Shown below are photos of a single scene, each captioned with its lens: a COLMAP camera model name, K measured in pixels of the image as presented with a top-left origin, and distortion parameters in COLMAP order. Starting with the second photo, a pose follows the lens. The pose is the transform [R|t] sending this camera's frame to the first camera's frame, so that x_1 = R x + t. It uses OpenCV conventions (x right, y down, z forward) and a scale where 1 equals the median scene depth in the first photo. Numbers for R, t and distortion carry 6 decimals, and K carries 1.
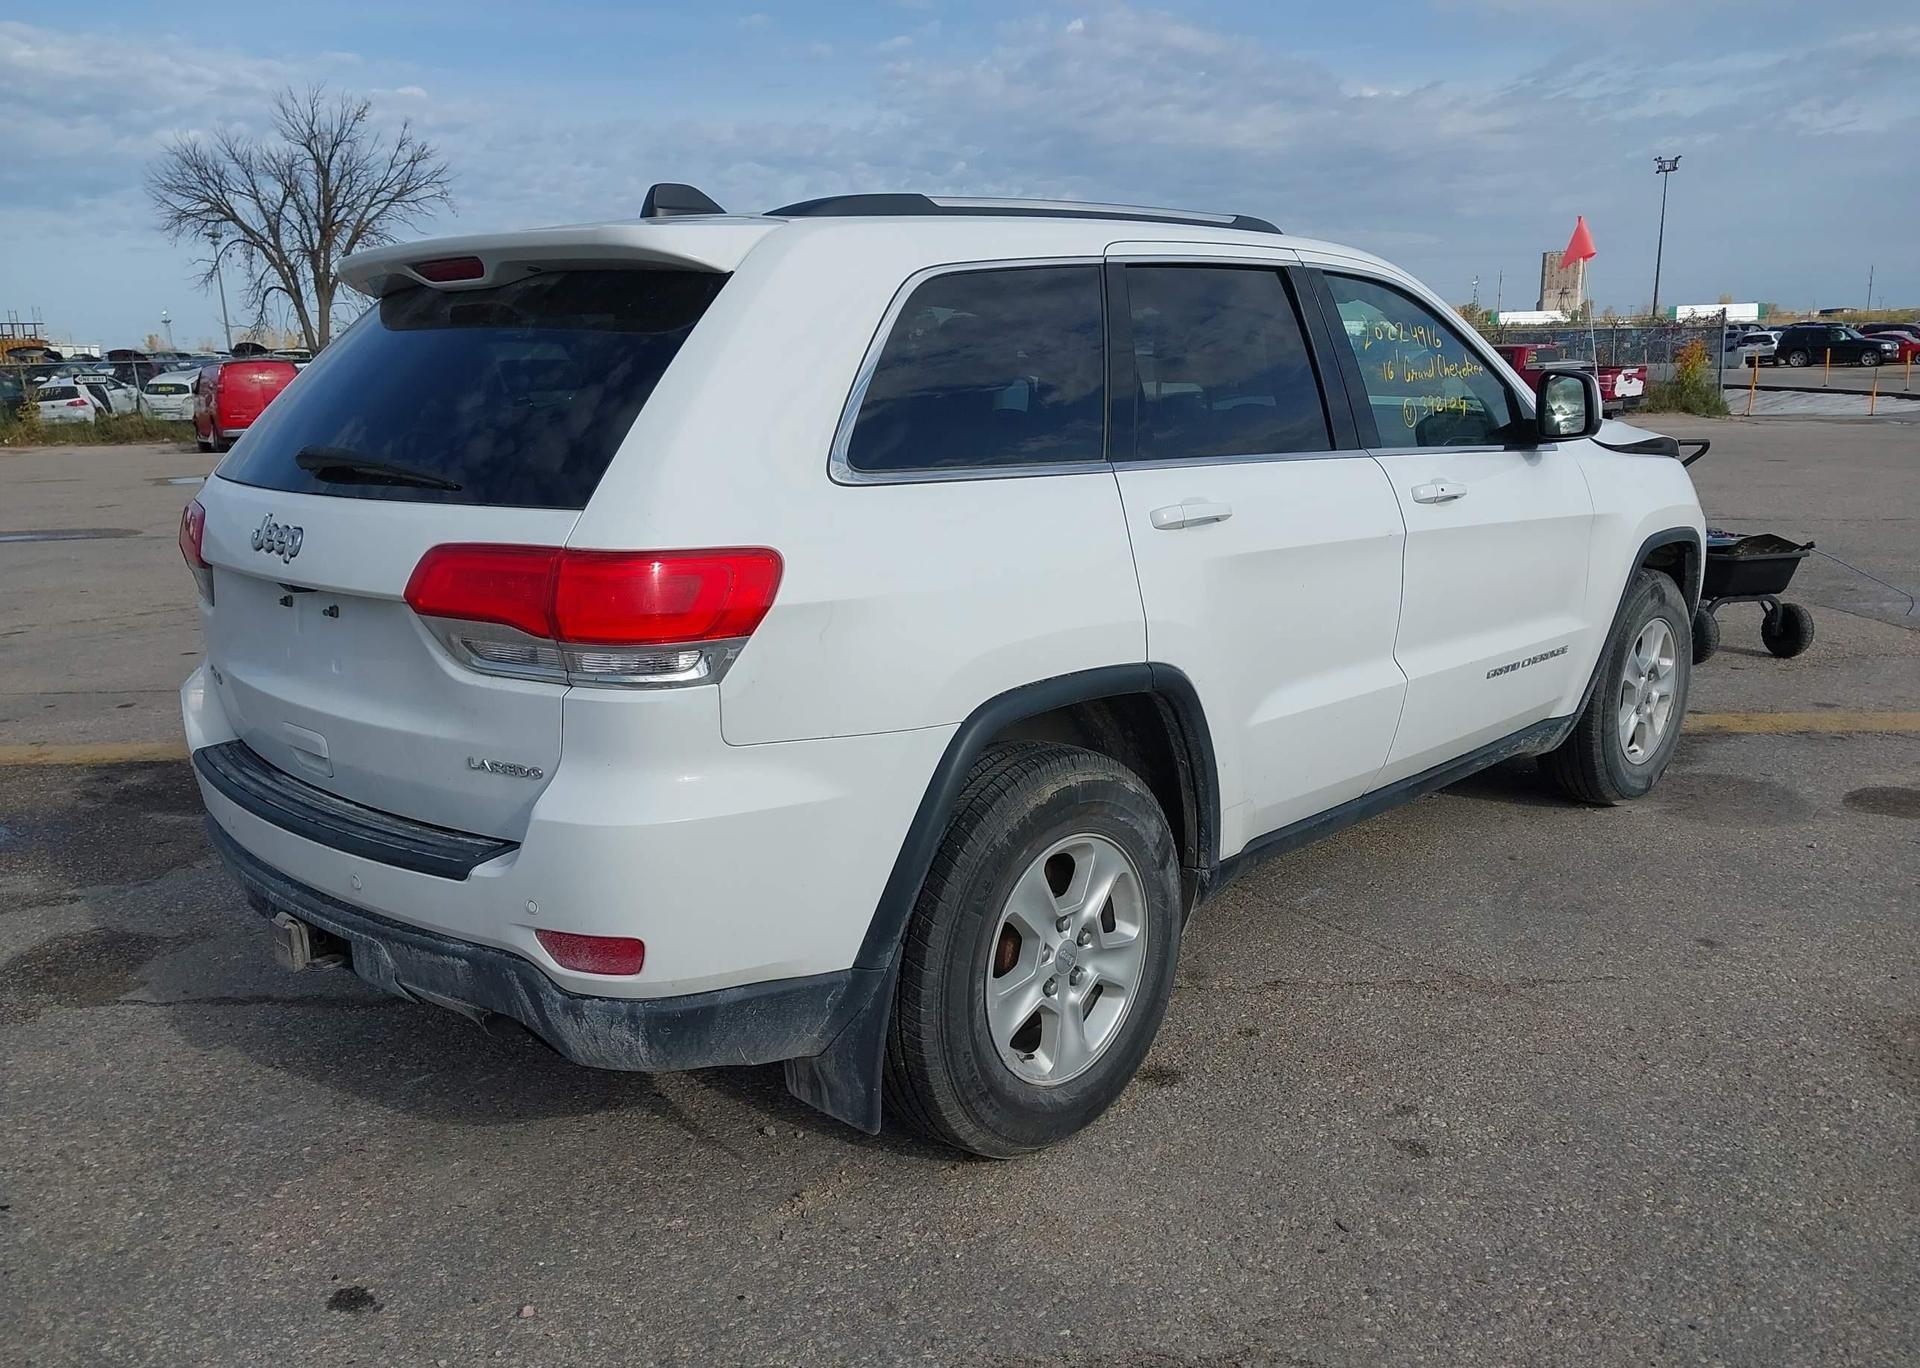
lens RADIAL K [[1529.2, 0, 958.2], [0, 1529.2, 697.6], [0, 0, 1]] dist [0.017247, -0.015046]
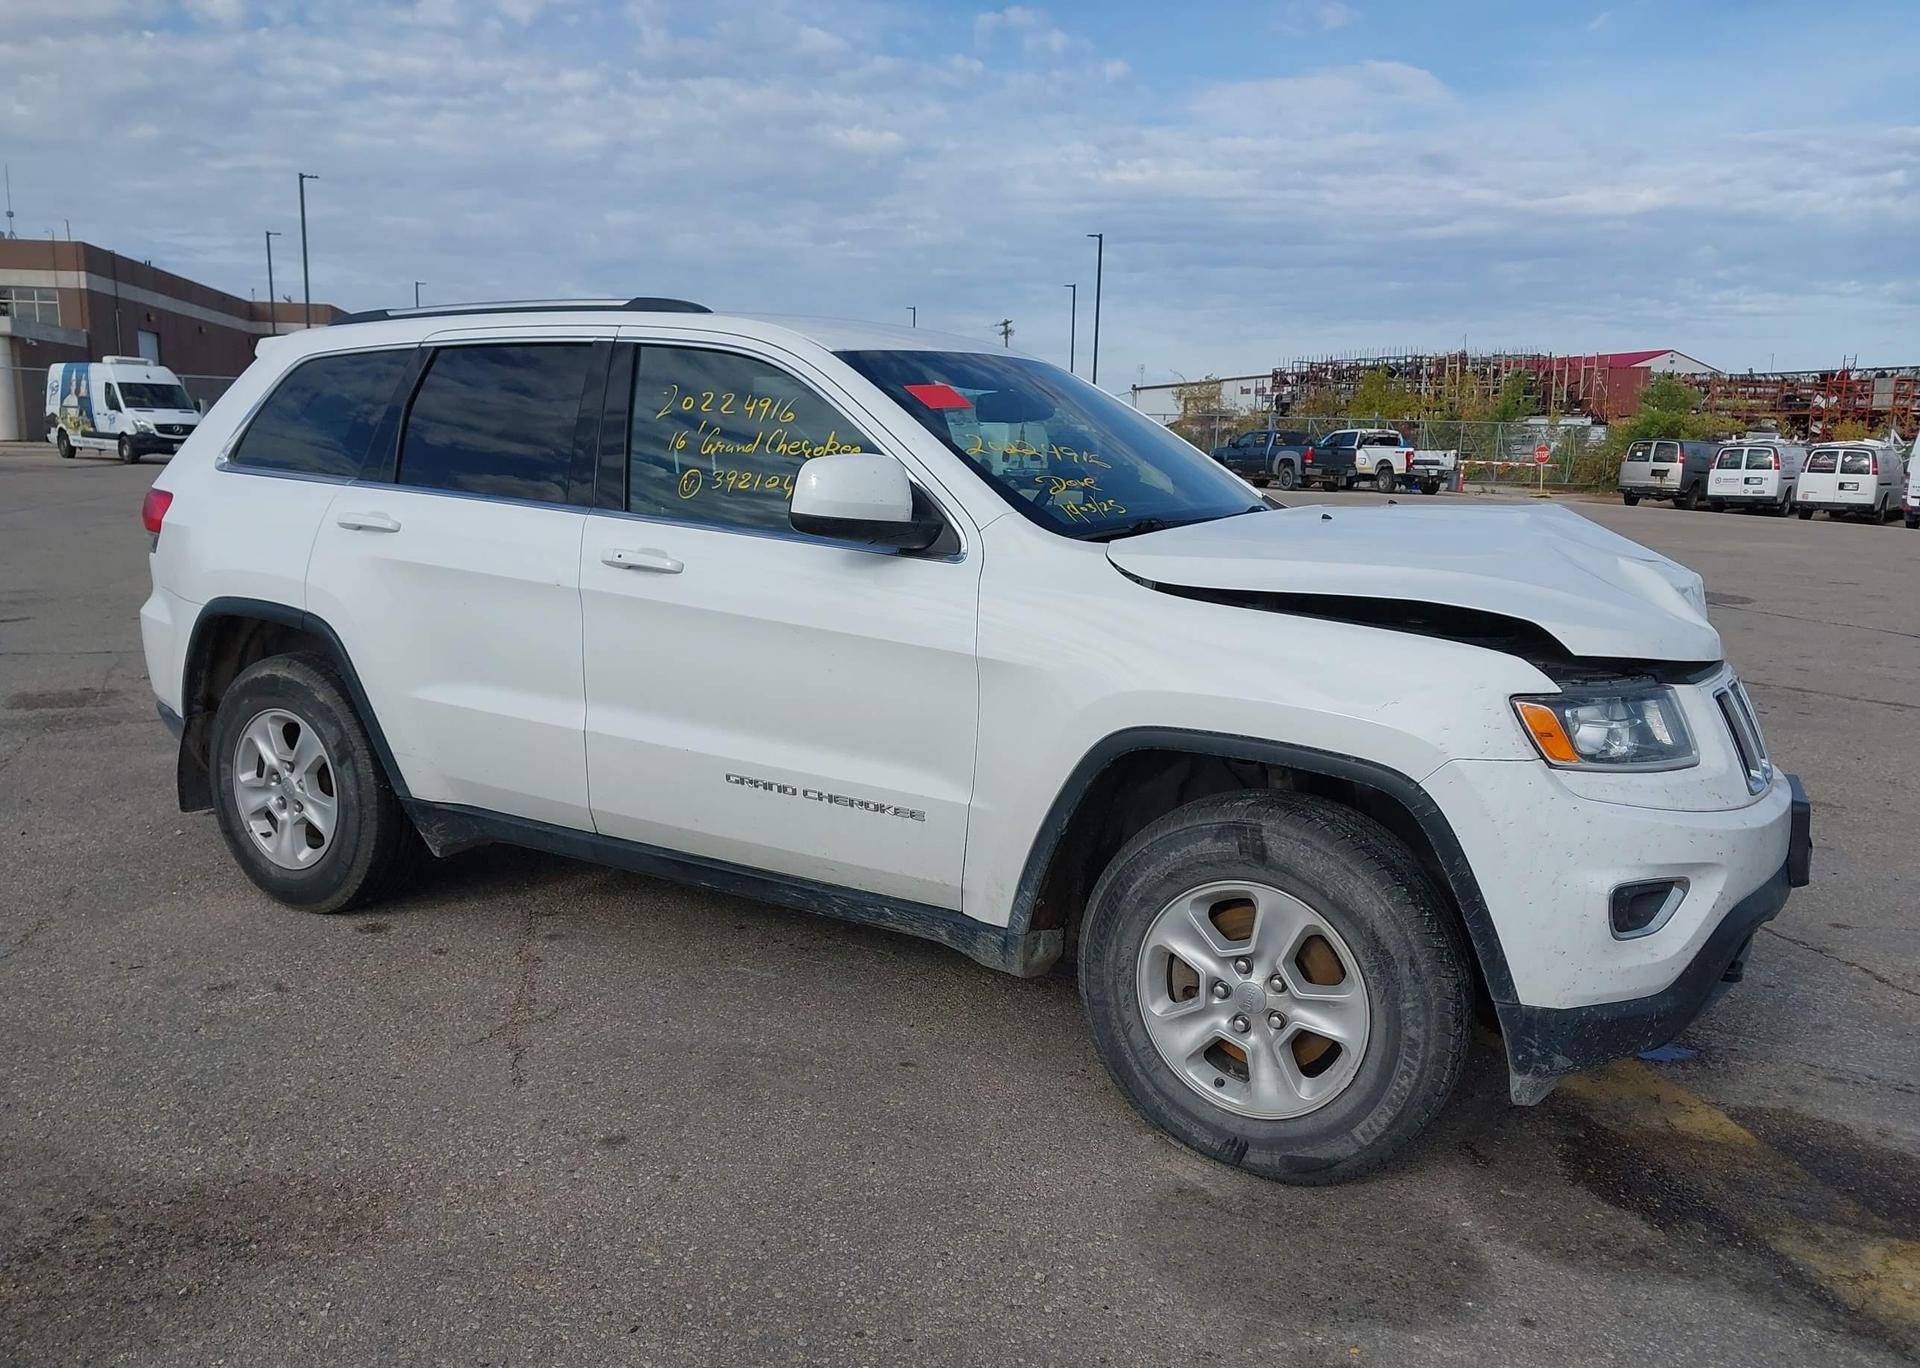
lens RADIAL K [[1529.2, 0, 953.1], [0, 1529.2, 691.4], [0, 0, 1]] dist [0.017247, -0.015046]
pose [[0.215882, 0.190308, -0.957694, 1.155018], [-0.241440, 0.960768, 0.136494, -0.206971], [0.946098, 0.201759, 0.253361, 0.833510]]
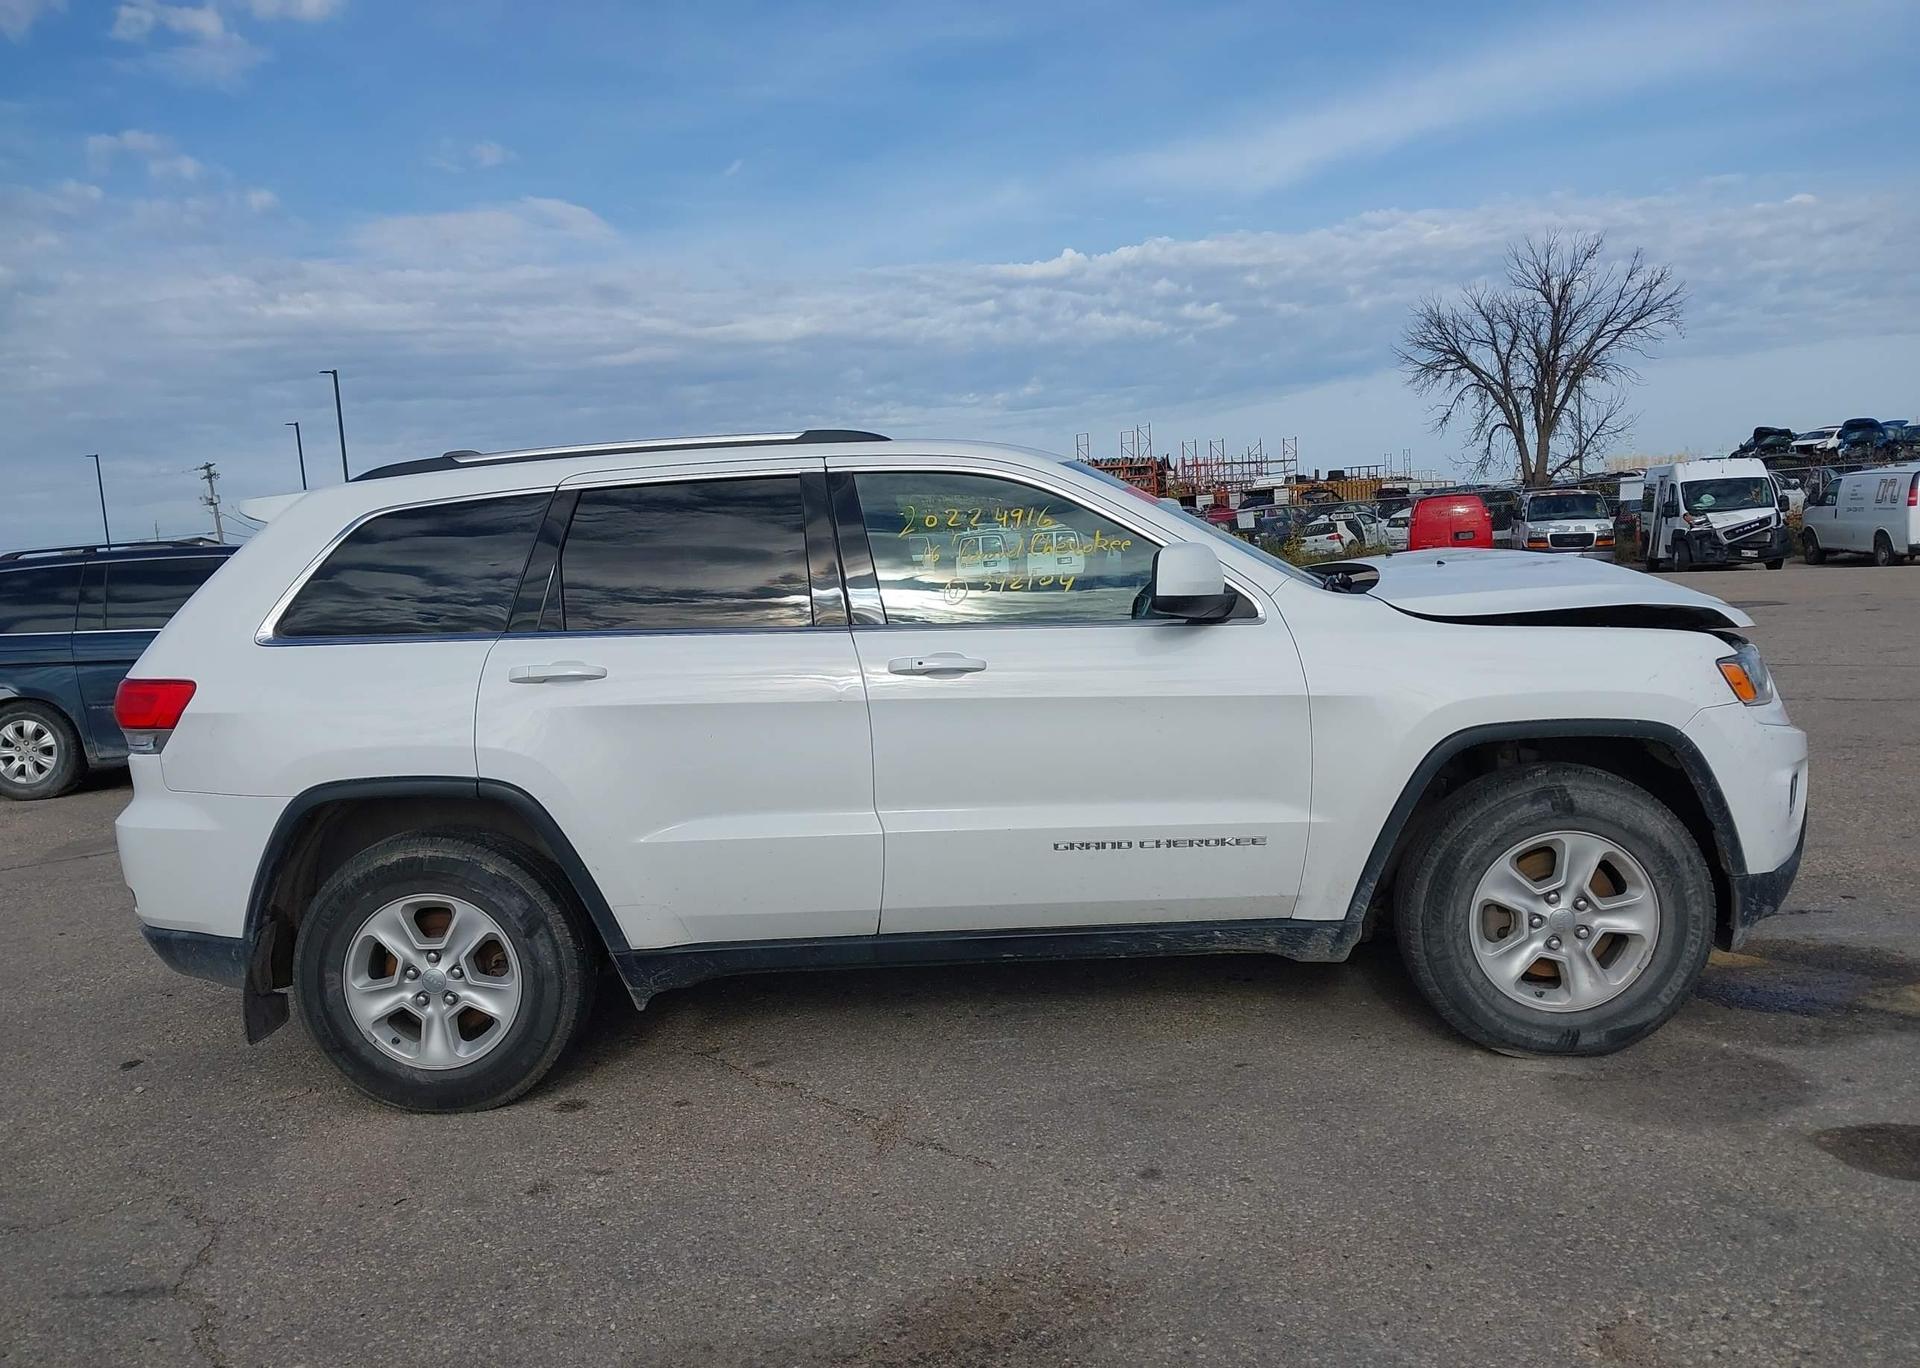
lens RADIAL K [[1529.2, 0, 958.9], [0, 1529.2, 692.6], [0, 0, 1]] dist [0.017247, -0.015046]
pose [[0.660214, 0.054421, -0.749104, 0.976201], [-0.113985, 0.993079, -0.028315, -0.074664], [0.742378, 0.104081, 0.661847, 0.267768]]
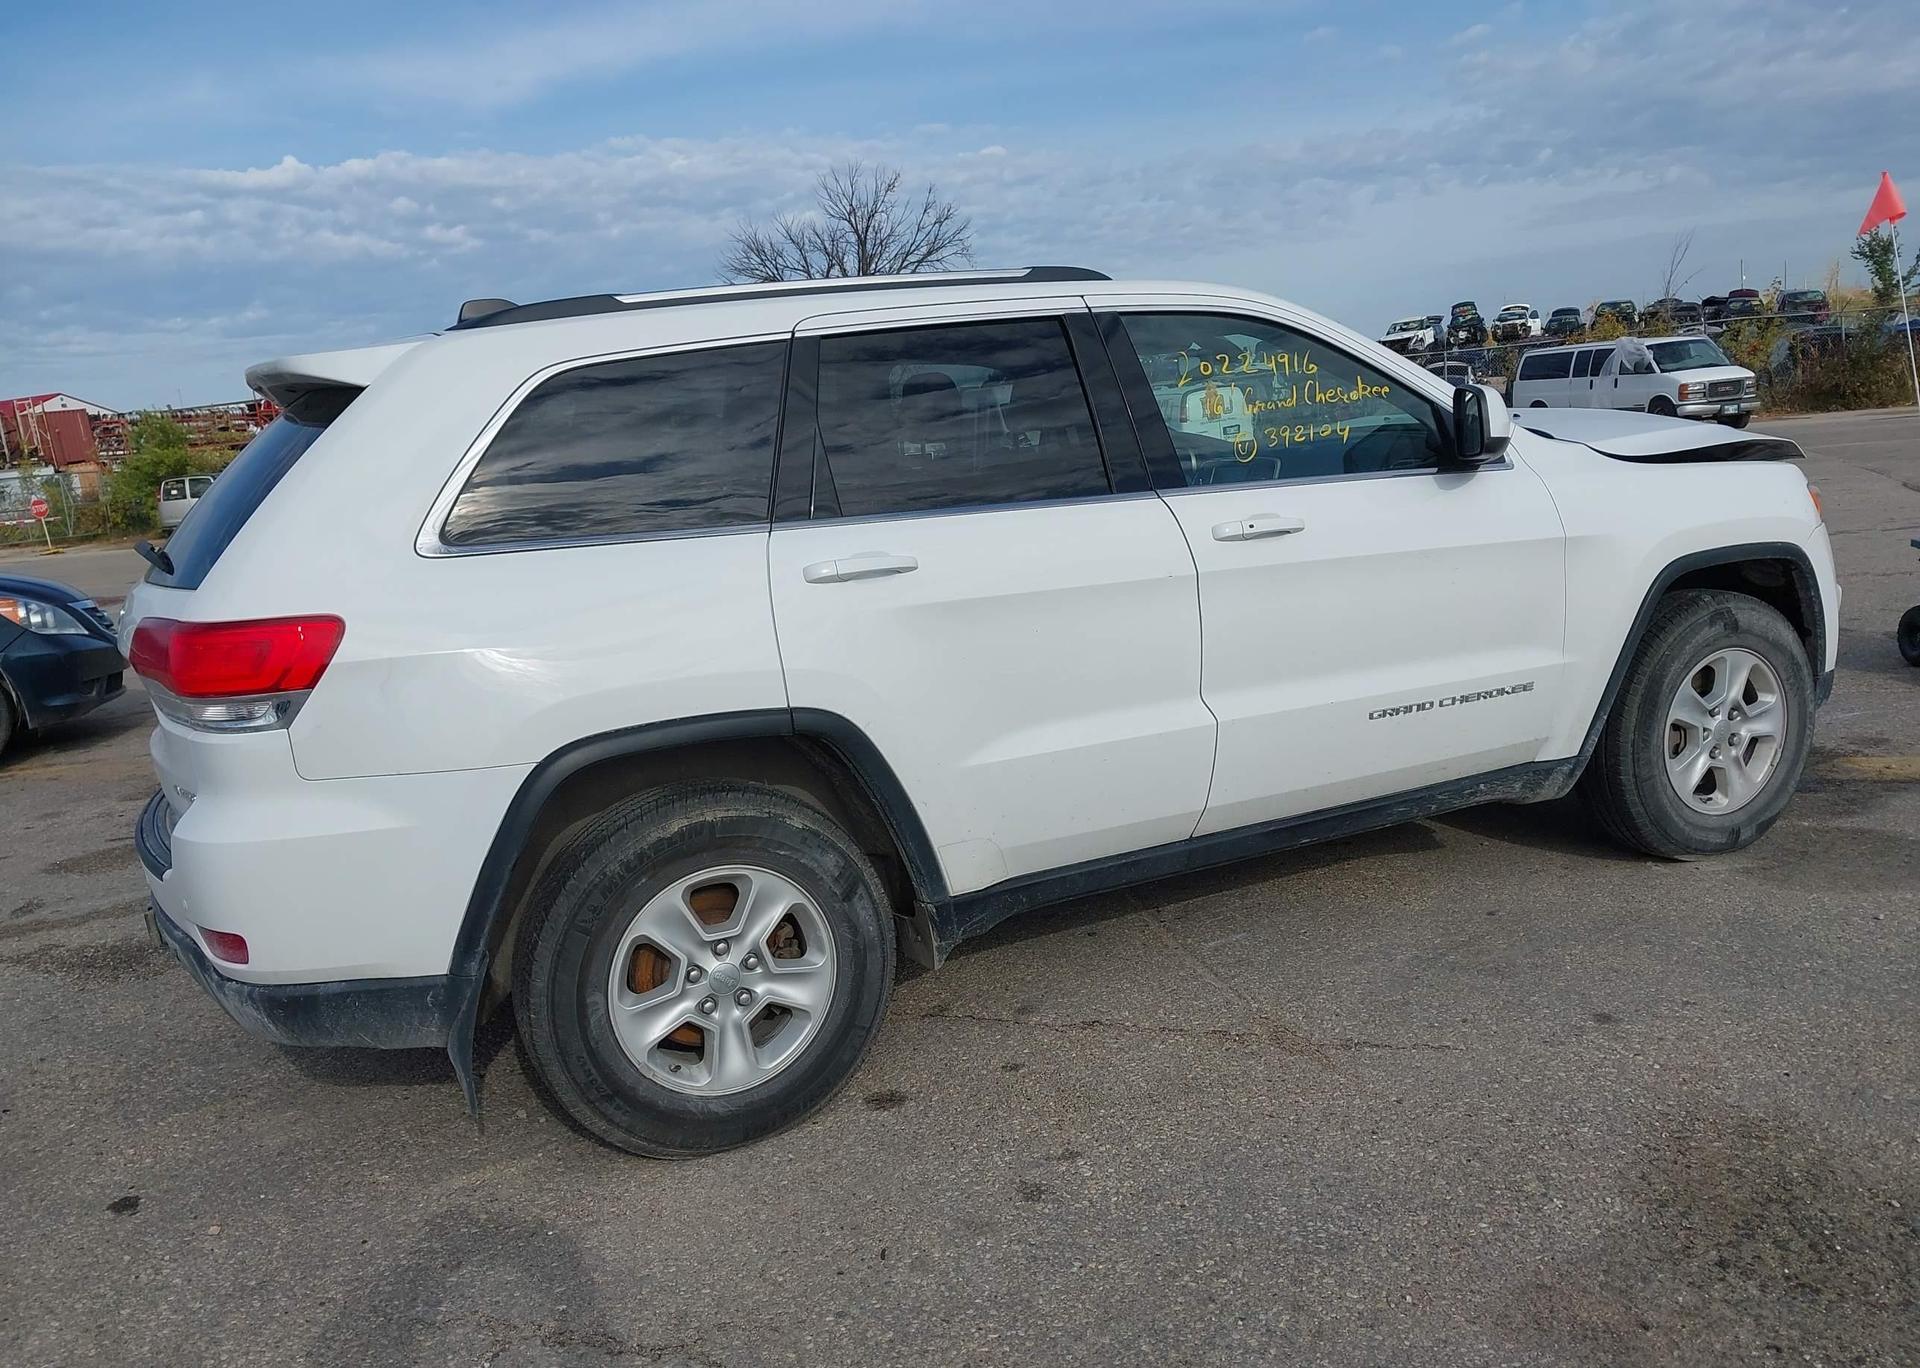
lens RADIAL K [[1529.2, 0, 969.1], [0, 1529.2, 698.3], [0, 0, 1]] dist [0.017247, -0.015046]
pose [[0.932875, 0.000669, -0.360200, 0.424376], [-0.005233, 0.999918, -0.011697, -0.012177], [0.360163, 0.012797, 0.932802, 0.029270]]
